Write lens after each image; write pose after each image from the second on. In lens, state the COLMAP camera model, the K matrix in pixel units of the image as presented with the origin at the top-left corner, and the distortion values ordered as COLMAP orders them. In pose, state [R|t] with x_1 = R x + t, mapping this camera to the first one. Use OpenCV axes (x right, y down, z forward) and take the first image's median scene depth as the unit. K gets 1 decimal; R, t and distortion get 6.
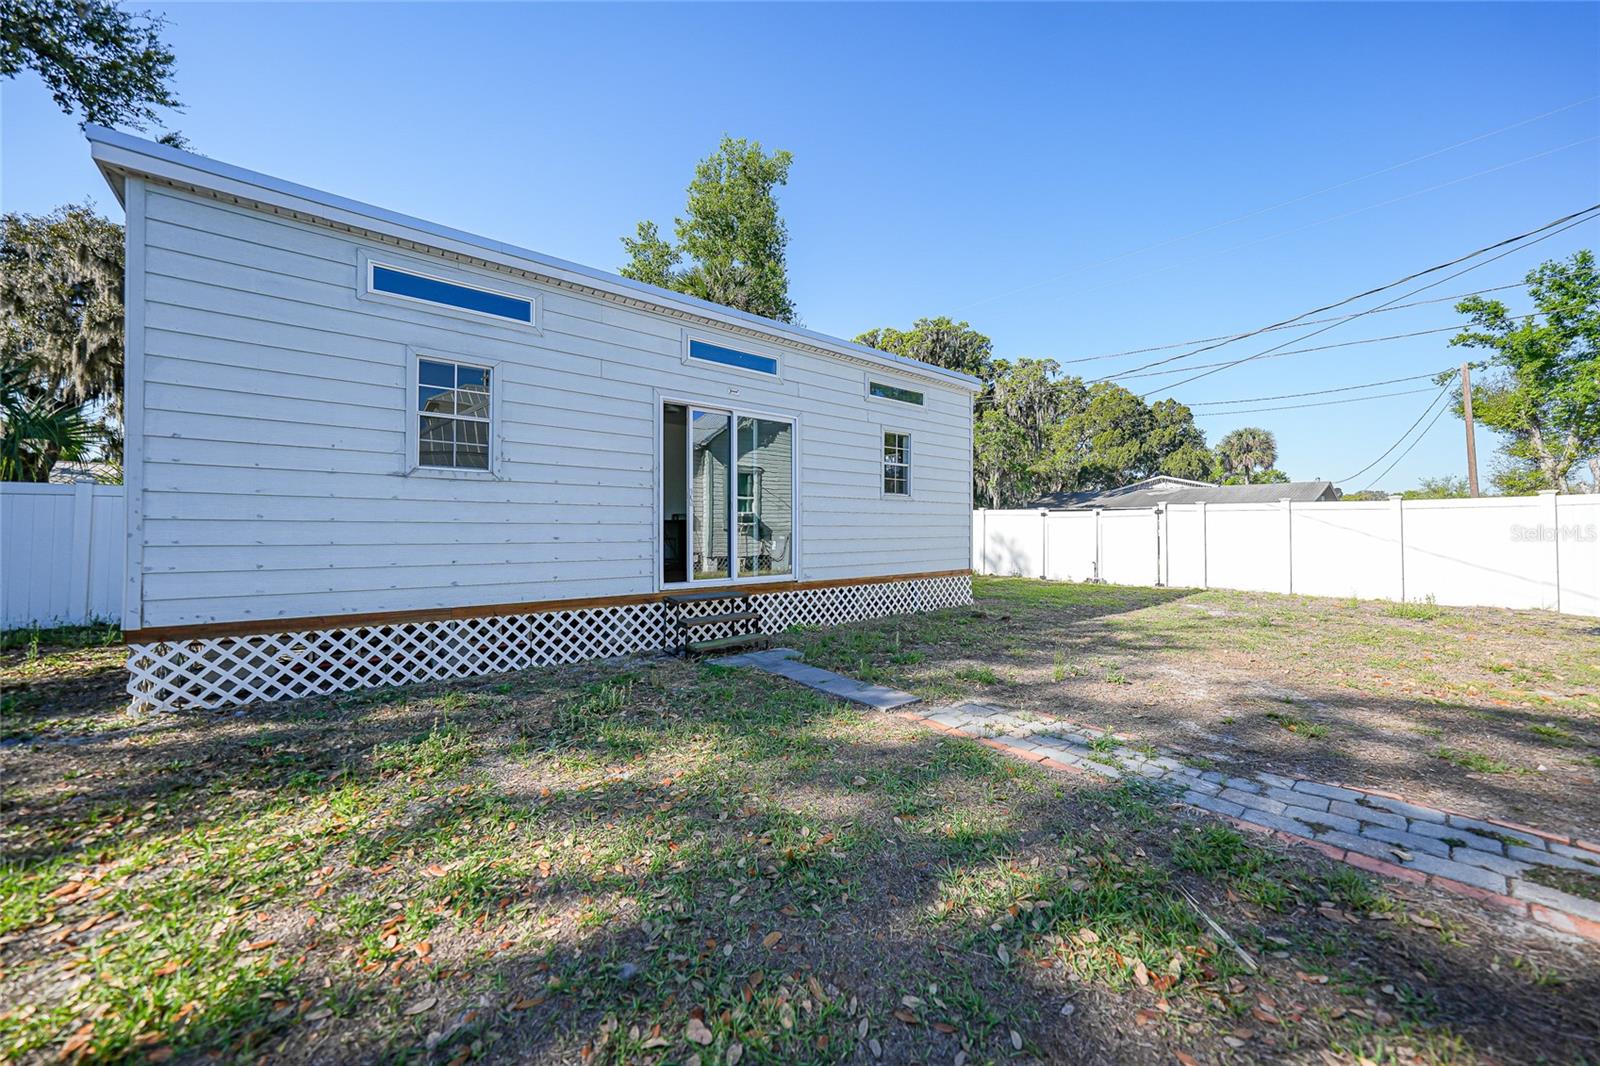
lens RADIAL K [[553.2, 0, 800.0], [0, 553.2, 533.0], [0, 0, 1]] dist [-0.030400, 0.007063]
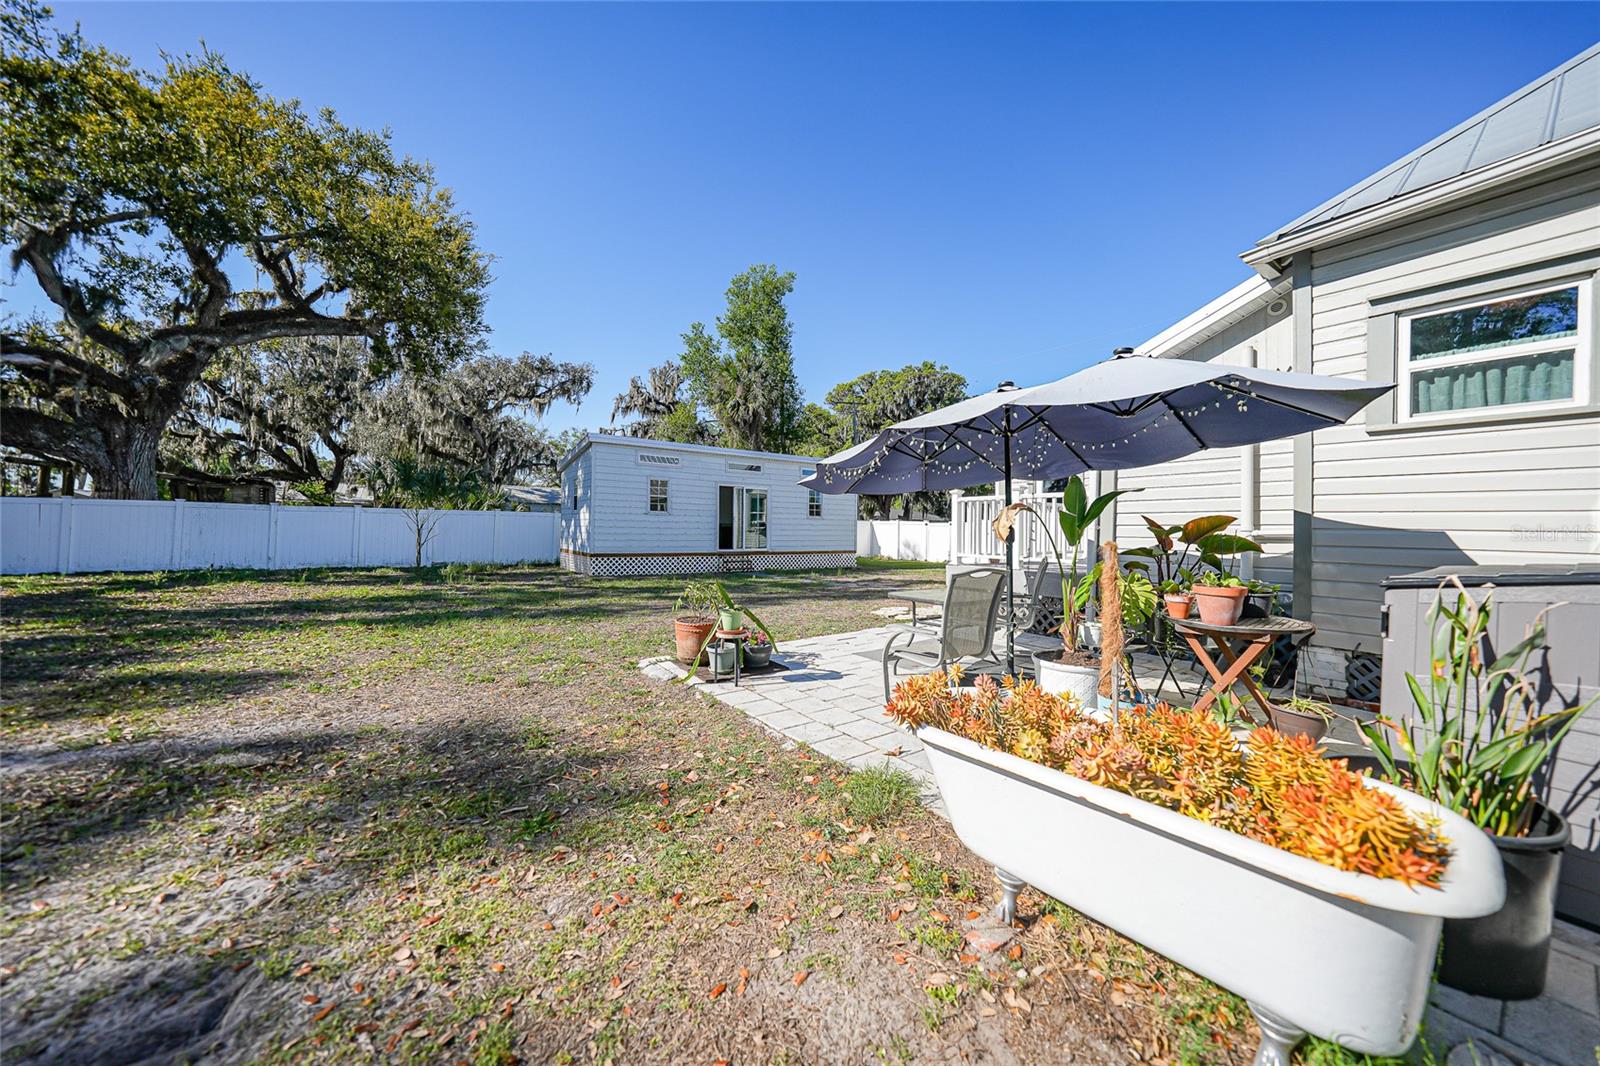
lens RADIAL K [[553.2, 0, 800.0], [0, 553.2, 533.0], [0, 0, 1]] dist [-0.030400, 0.007063]
pose [[0.998430, 0.009746, -0.055168, 0.086154], [-0.010037, 0.999937, -0.005016, 0.004570], [0.055115, 0.005562, 0.998465, -0.476179]]
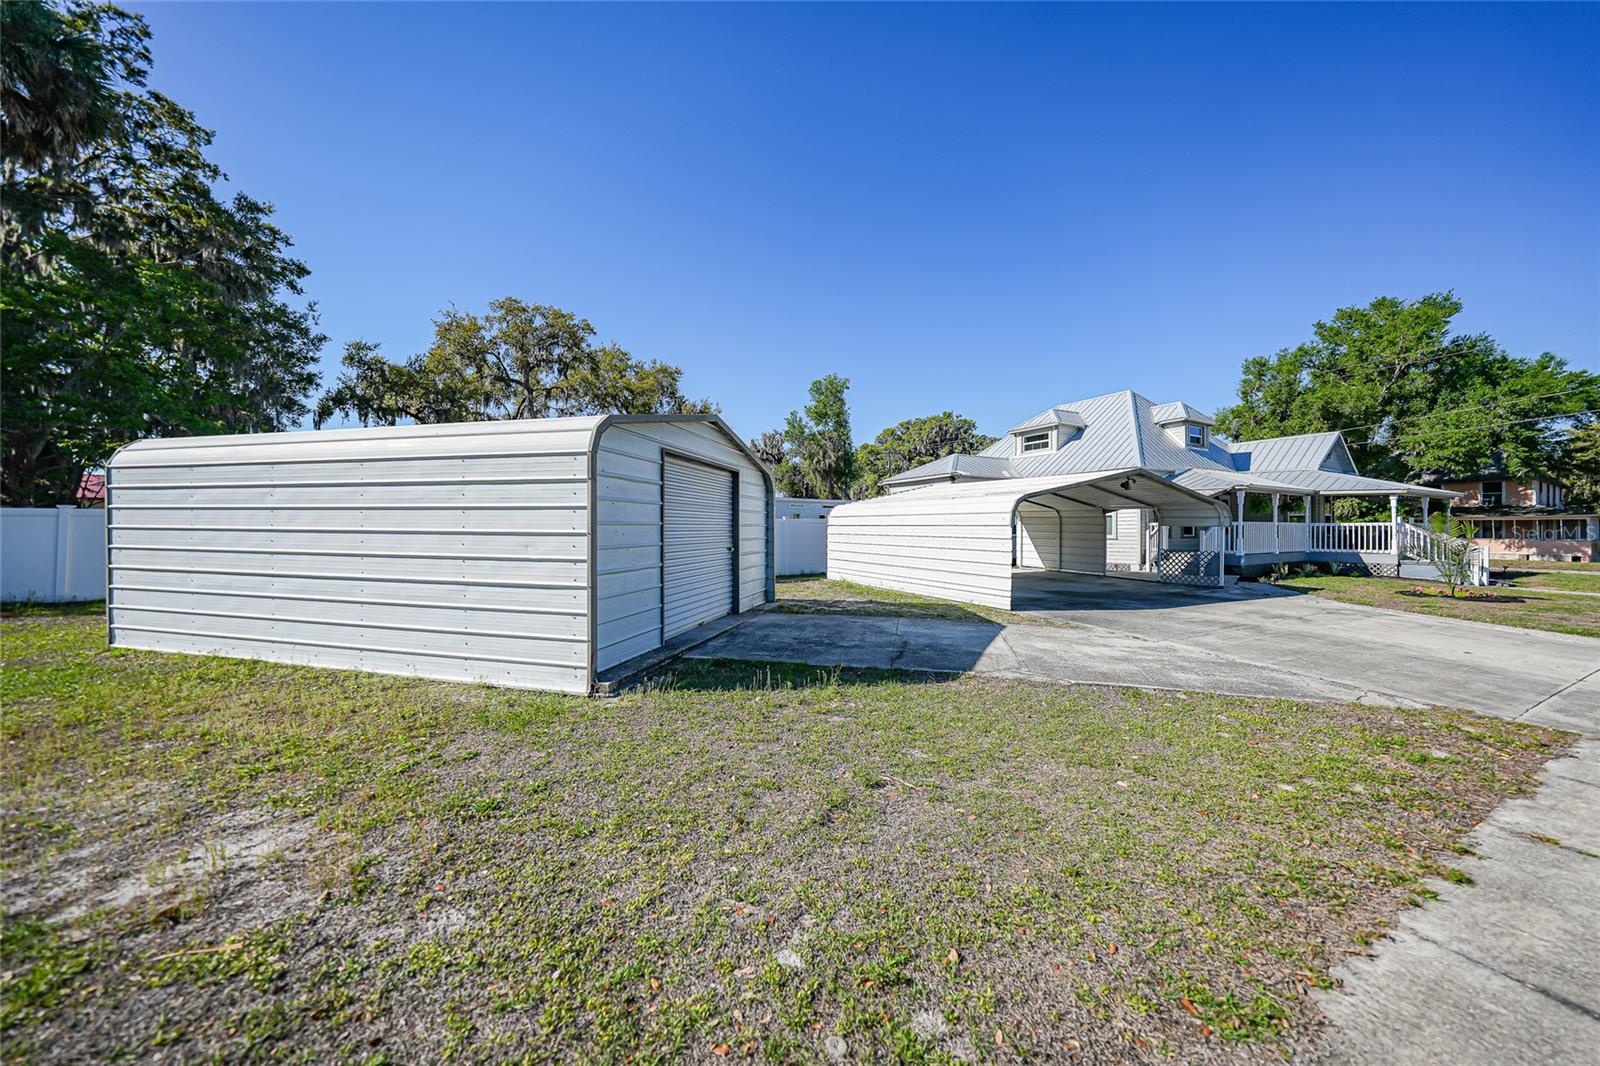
lens RADIAL K [[553.2, 0, 800.0], [0, 553.2, 533.0], [0, 0, 1]] dist [-0.030400, 0.007063]
pose [[0.985510, 0.002369, -0.169598, 0.180231], [-0.003977, 0.999950, -0.009146, 0.020186], [0.169568, 0.009688, 0.985471, -1.517133]]
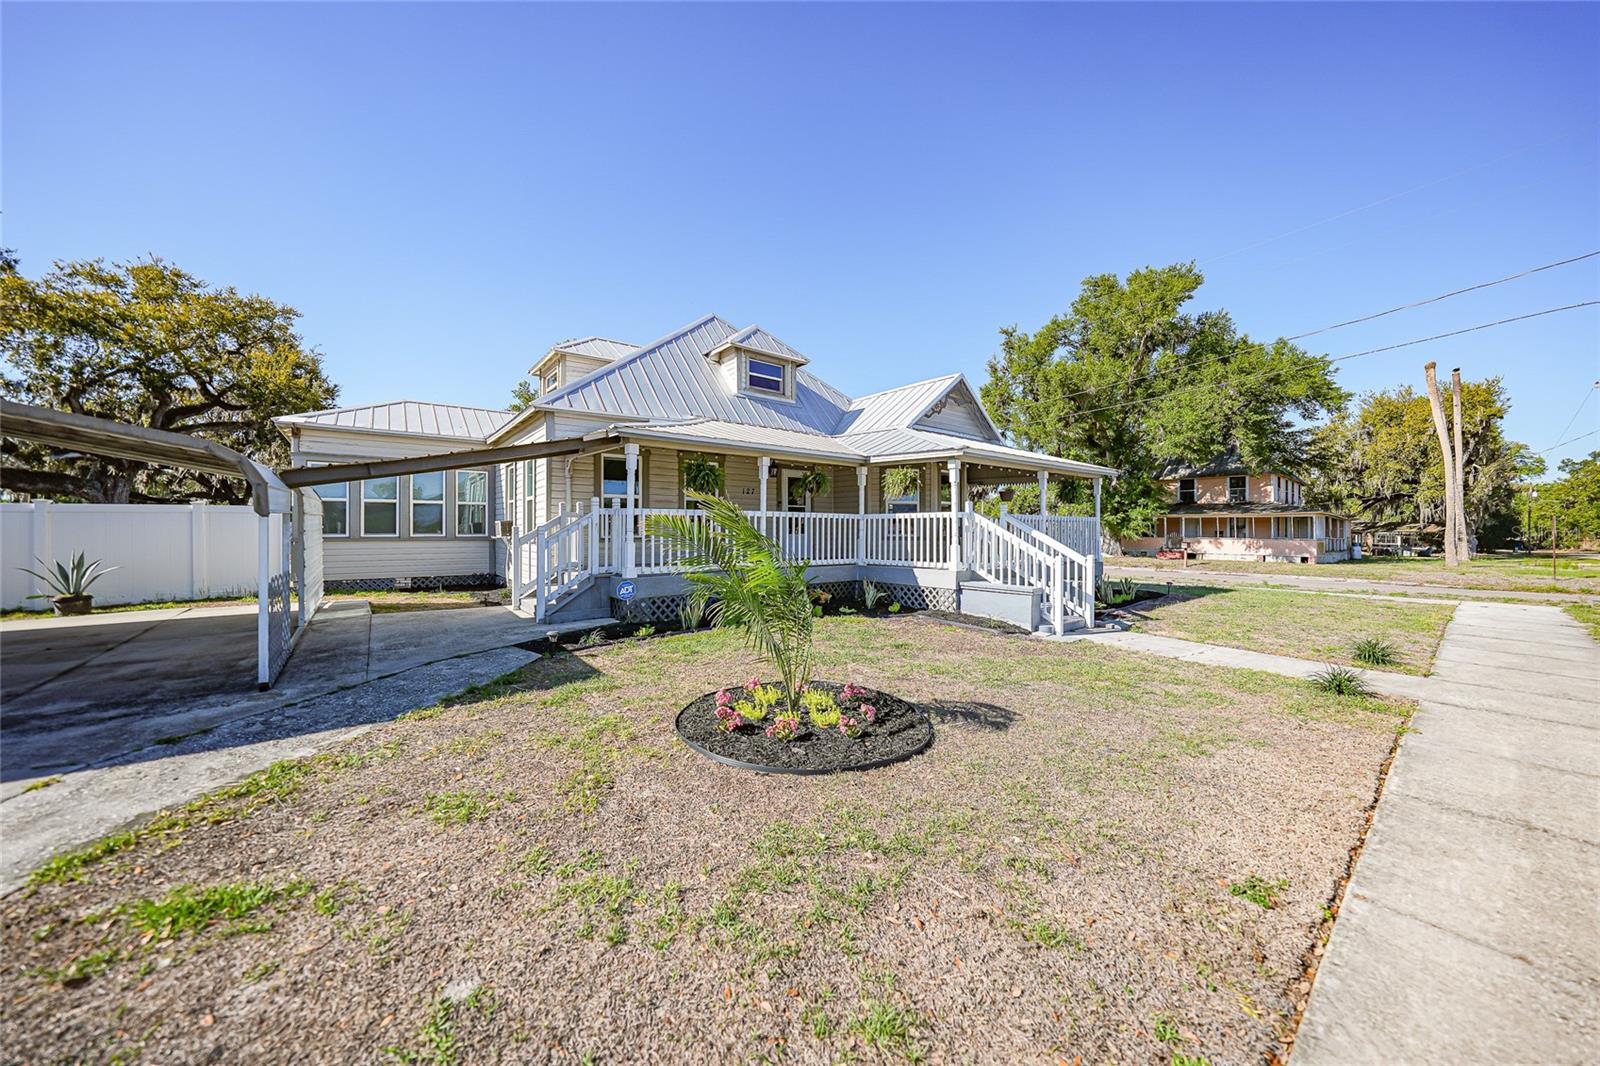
lens RADIAL K [[553.2, 0, 800.0], [0, 553.2, 533.0], [0, 0, 1]] dist [-0.030400, 0.007063]
pose [[0.999902, -0.000592, 0.013982, 0.726824], [0.000749, 0.999937, -0.011171, 0.016132], [-0.013975, 0.011180, 0.999840, -1.065215]]
